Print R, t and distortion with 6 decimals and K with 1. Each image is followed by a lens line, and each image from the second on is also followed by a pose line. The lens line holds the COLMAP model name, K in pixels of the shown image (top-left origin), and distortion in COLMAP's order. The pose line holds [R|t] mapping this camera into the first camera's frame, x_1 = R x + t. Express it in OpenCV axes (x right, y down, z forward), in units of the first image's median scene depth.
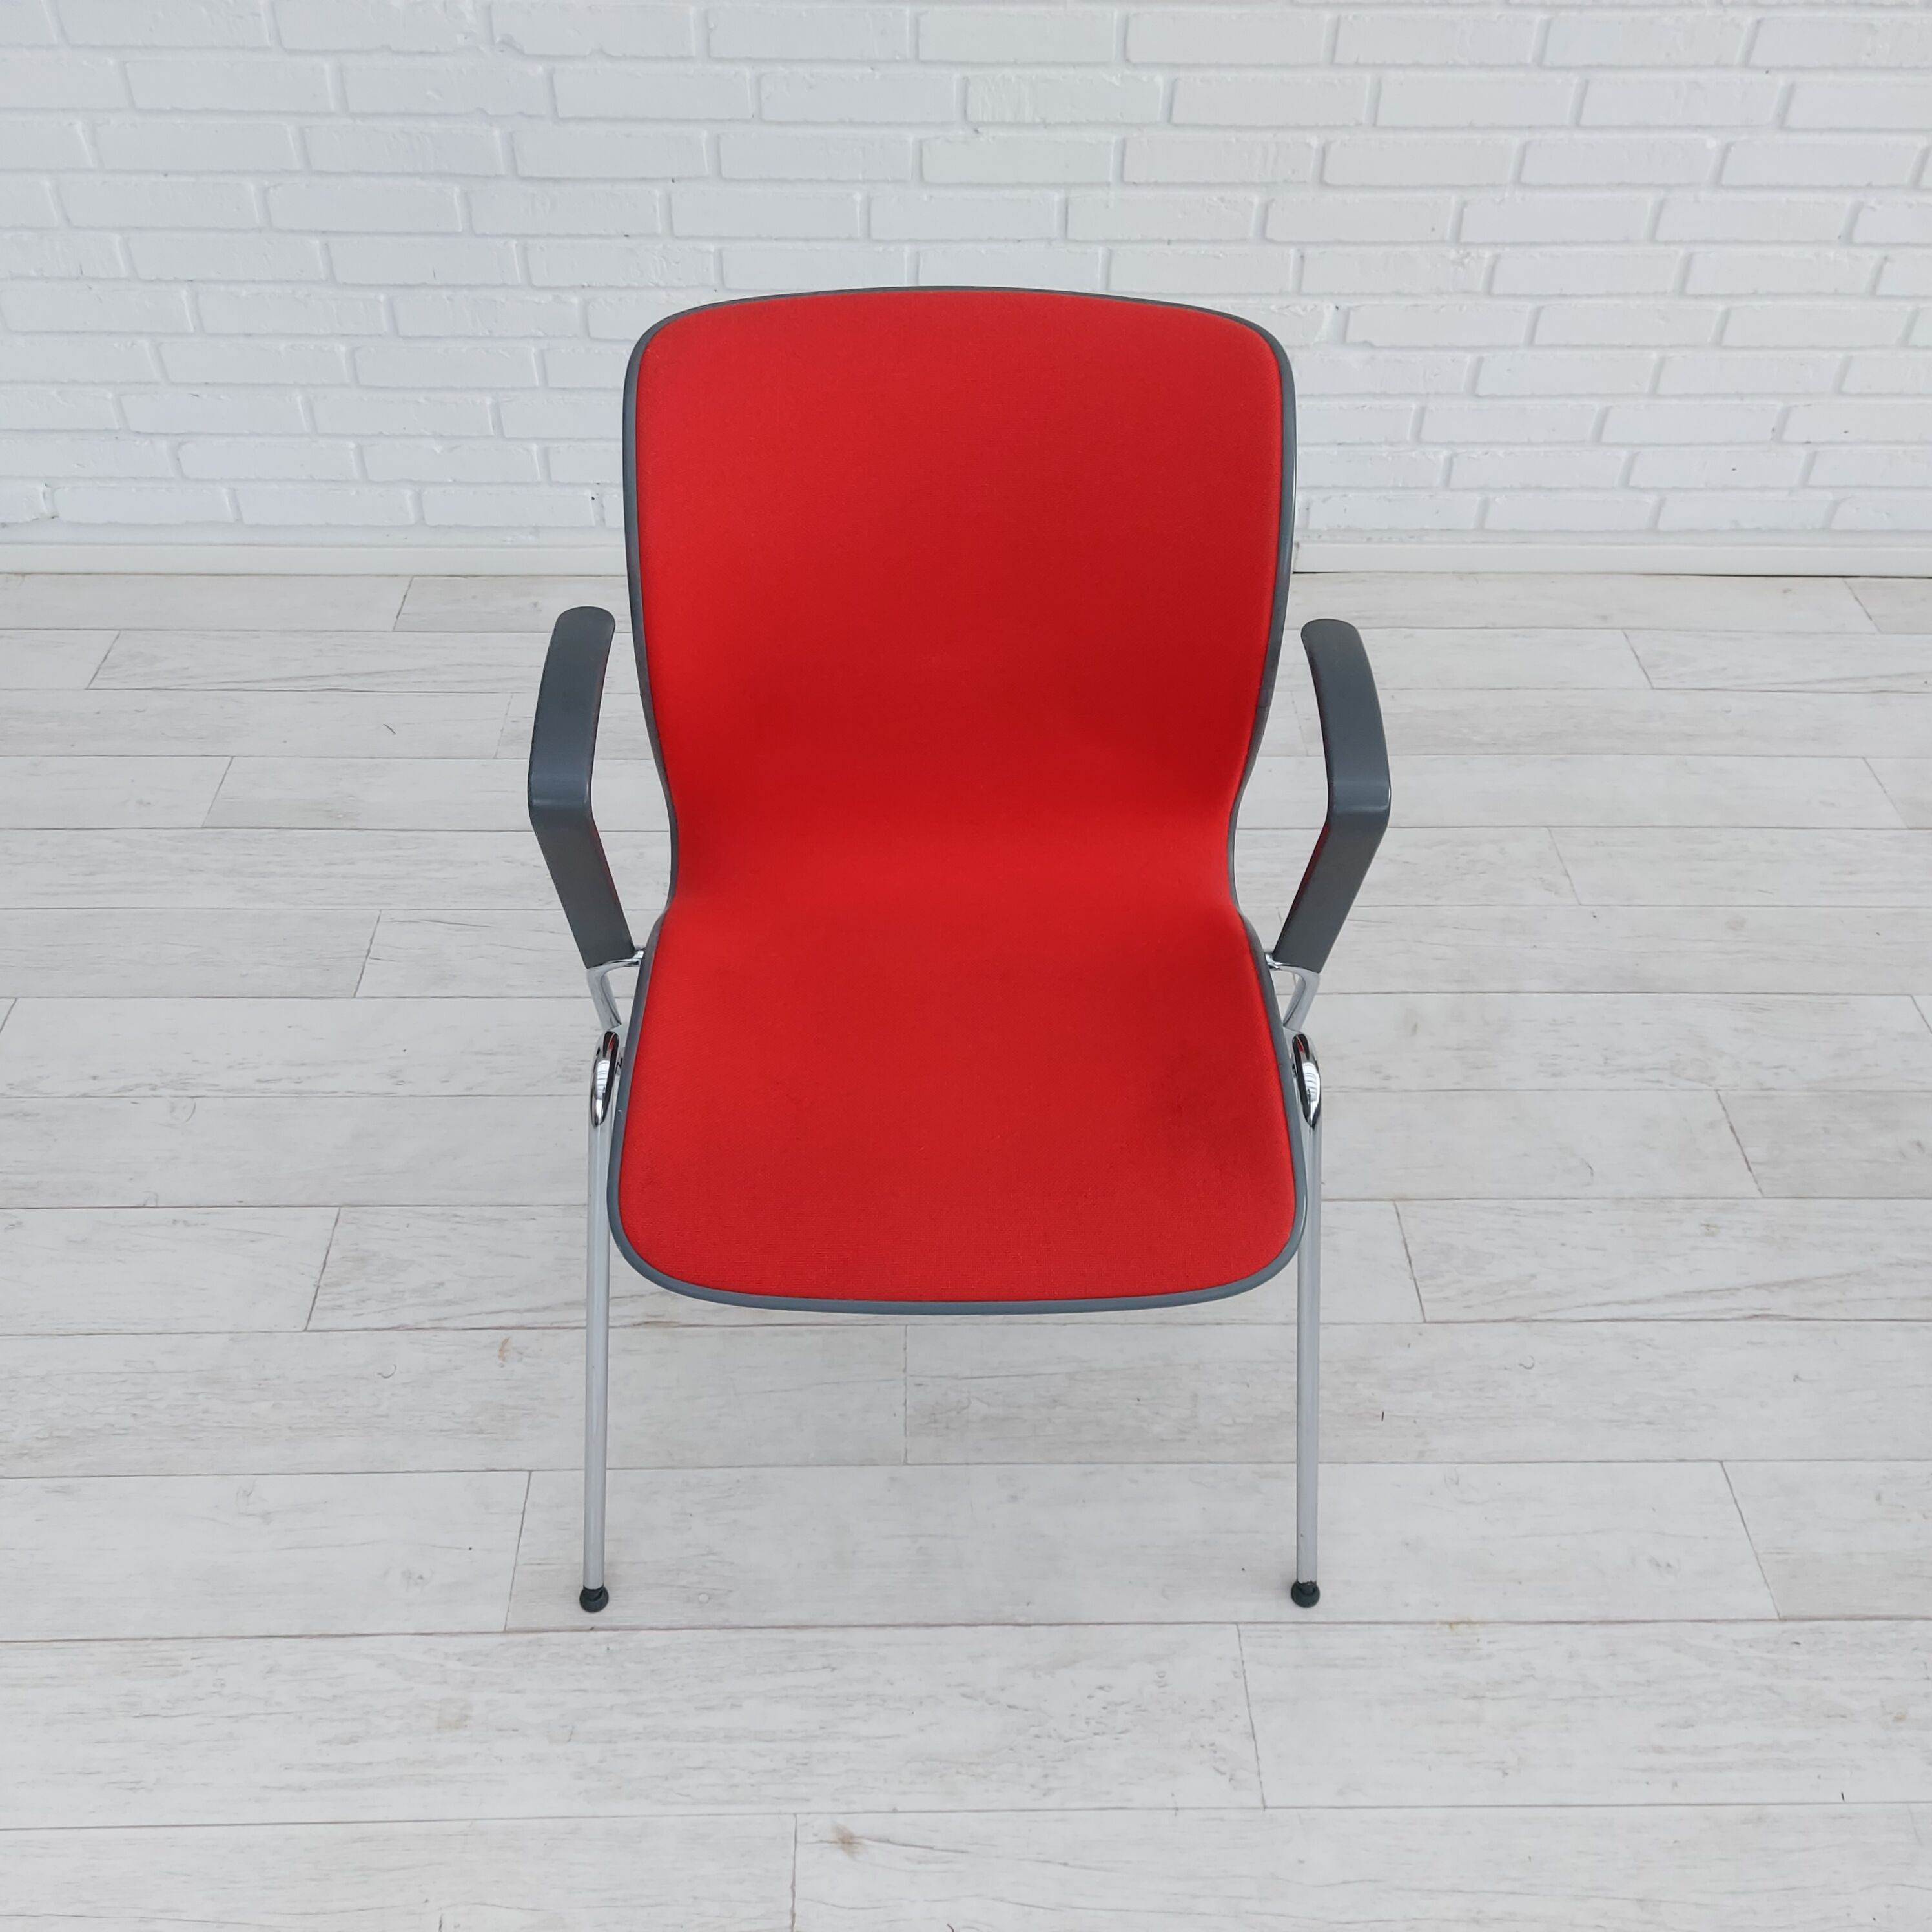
lens RADIAL K [[1922.2, 0, 940.1], [0, 1922.2, 999.5], [0, 0, 1]] dist [0.027143, 0.000000]
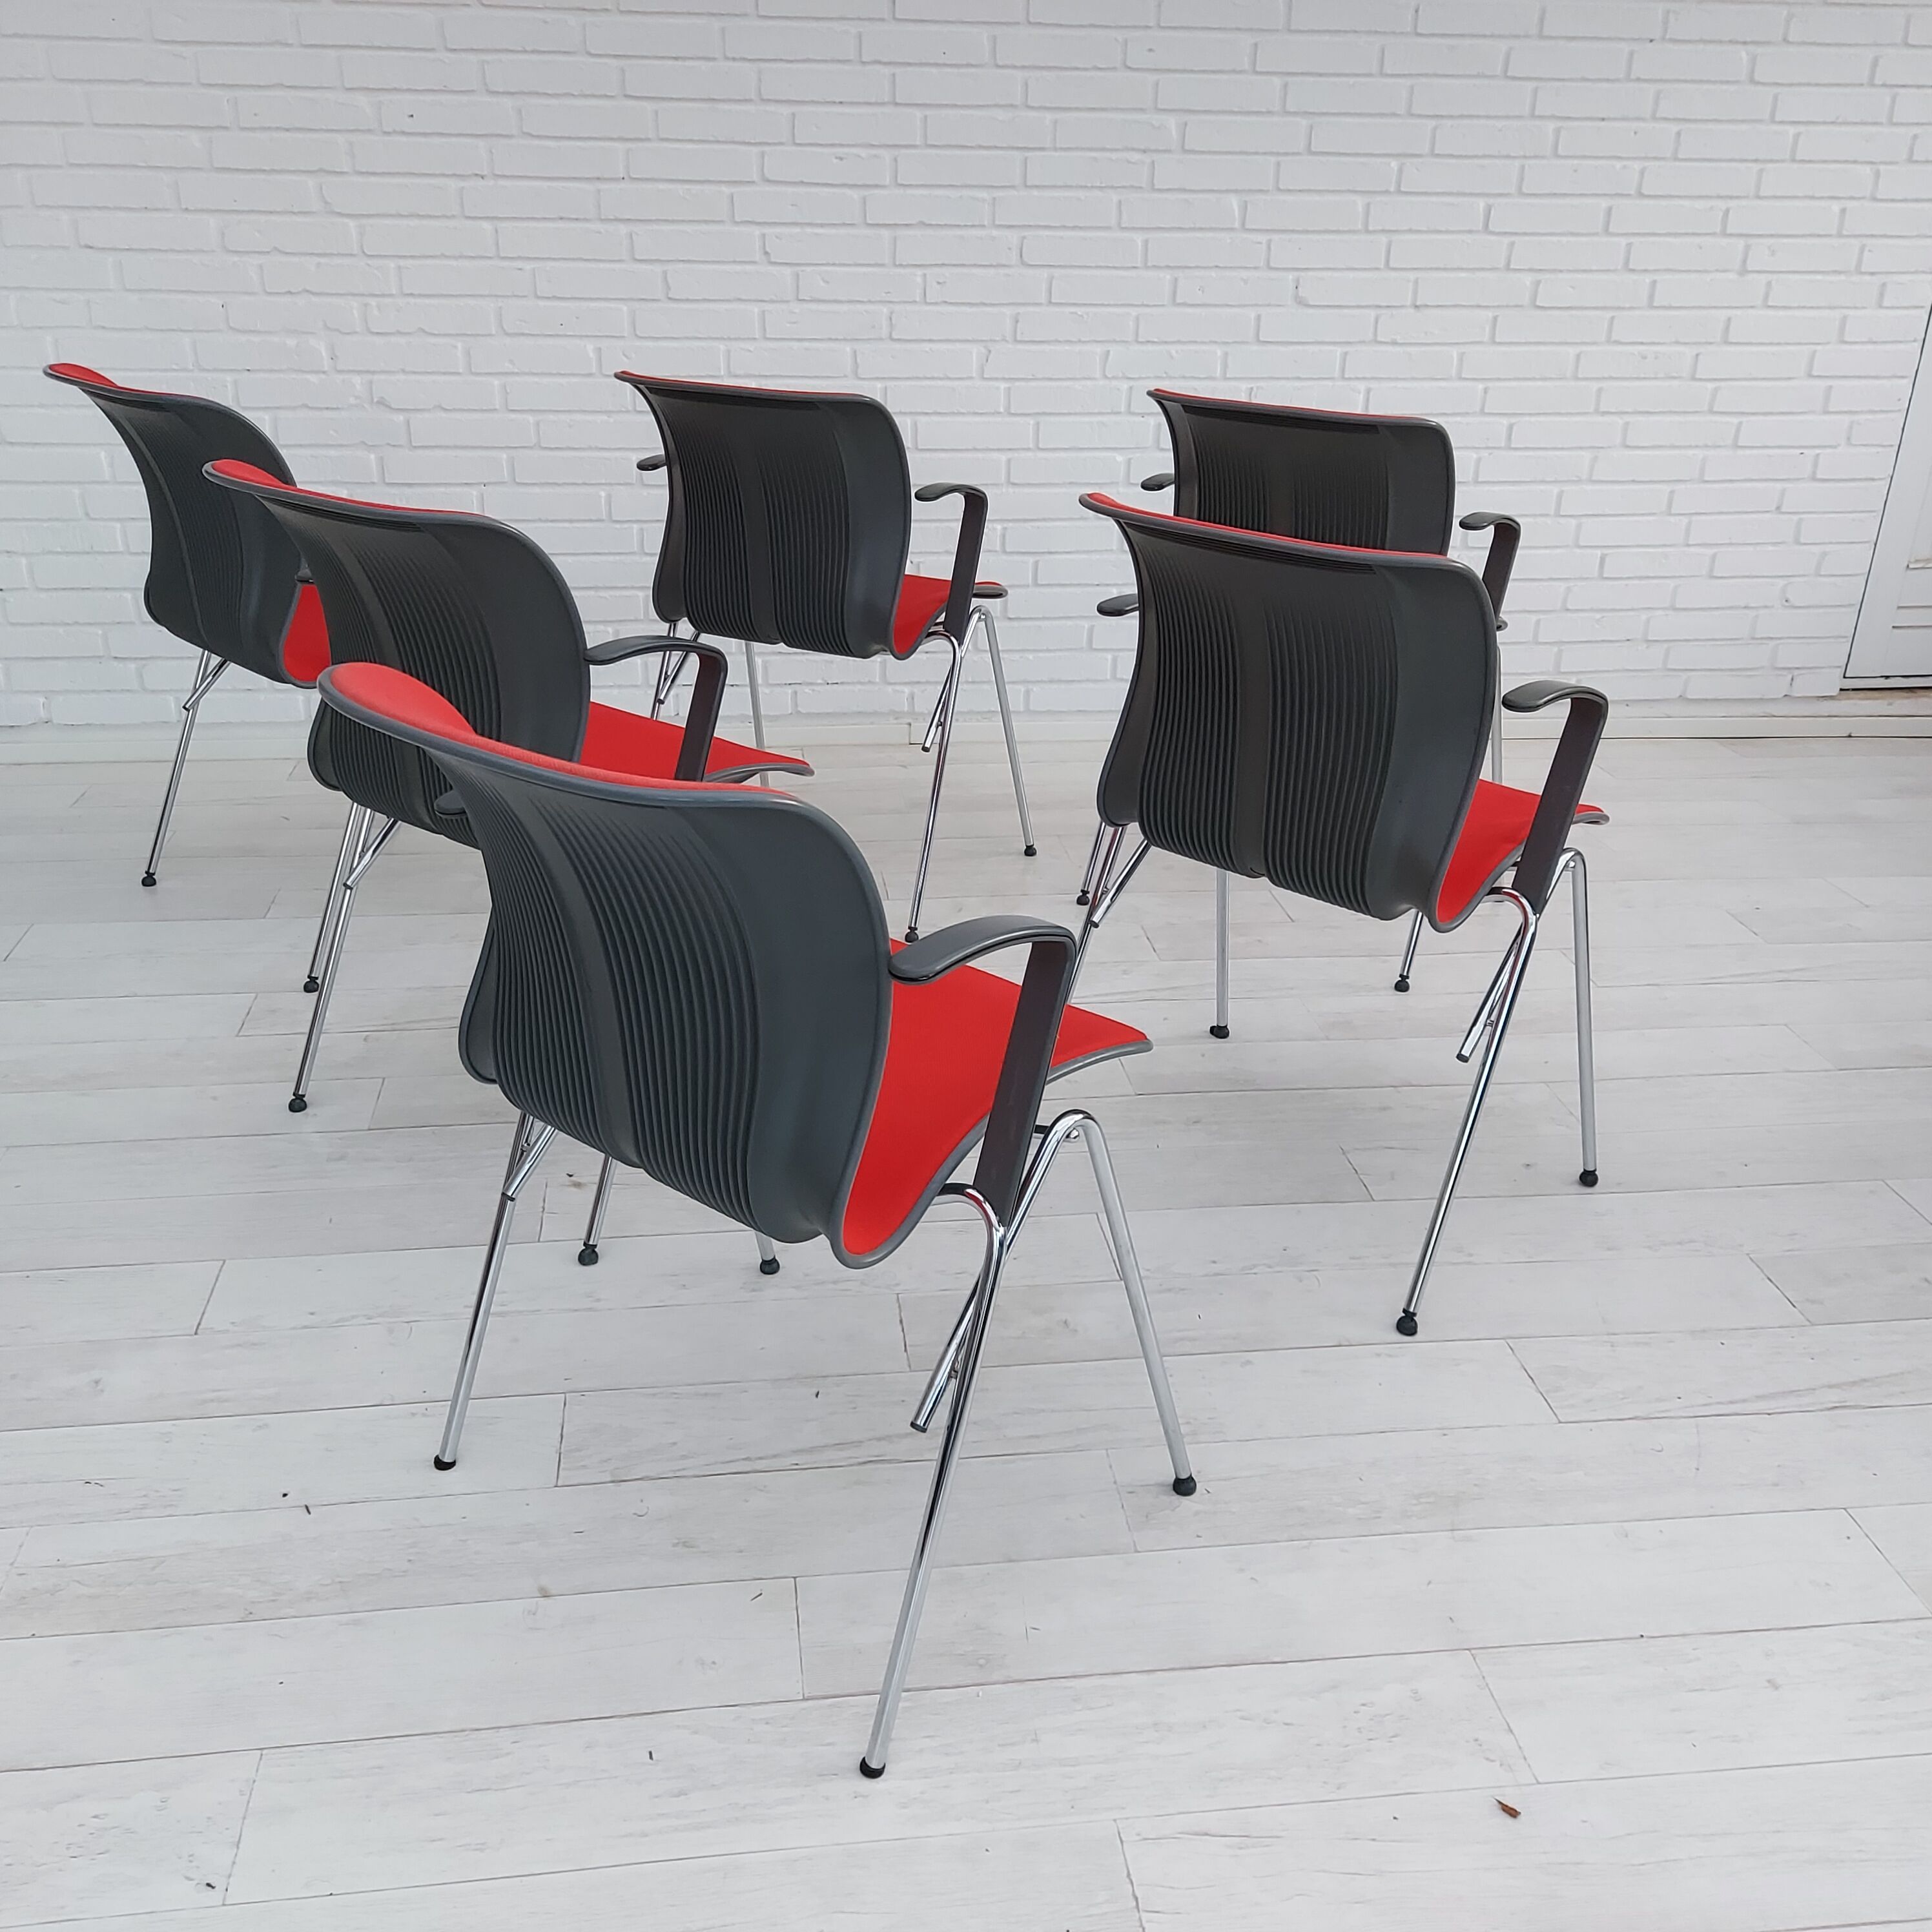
lens RADIAL K [[1922.2, 0, 955.9], [0, 1922.2, 995.1], [0, 0, 1]] dist [0.027143, 0.000000]
pose [[0.994105, -0.039967, 0.100784, 0.072895], [0.069677, 0.947705, -0.311450, 0.507453], [-0.083066, 0.316637, 0.944903, -0.411961]]
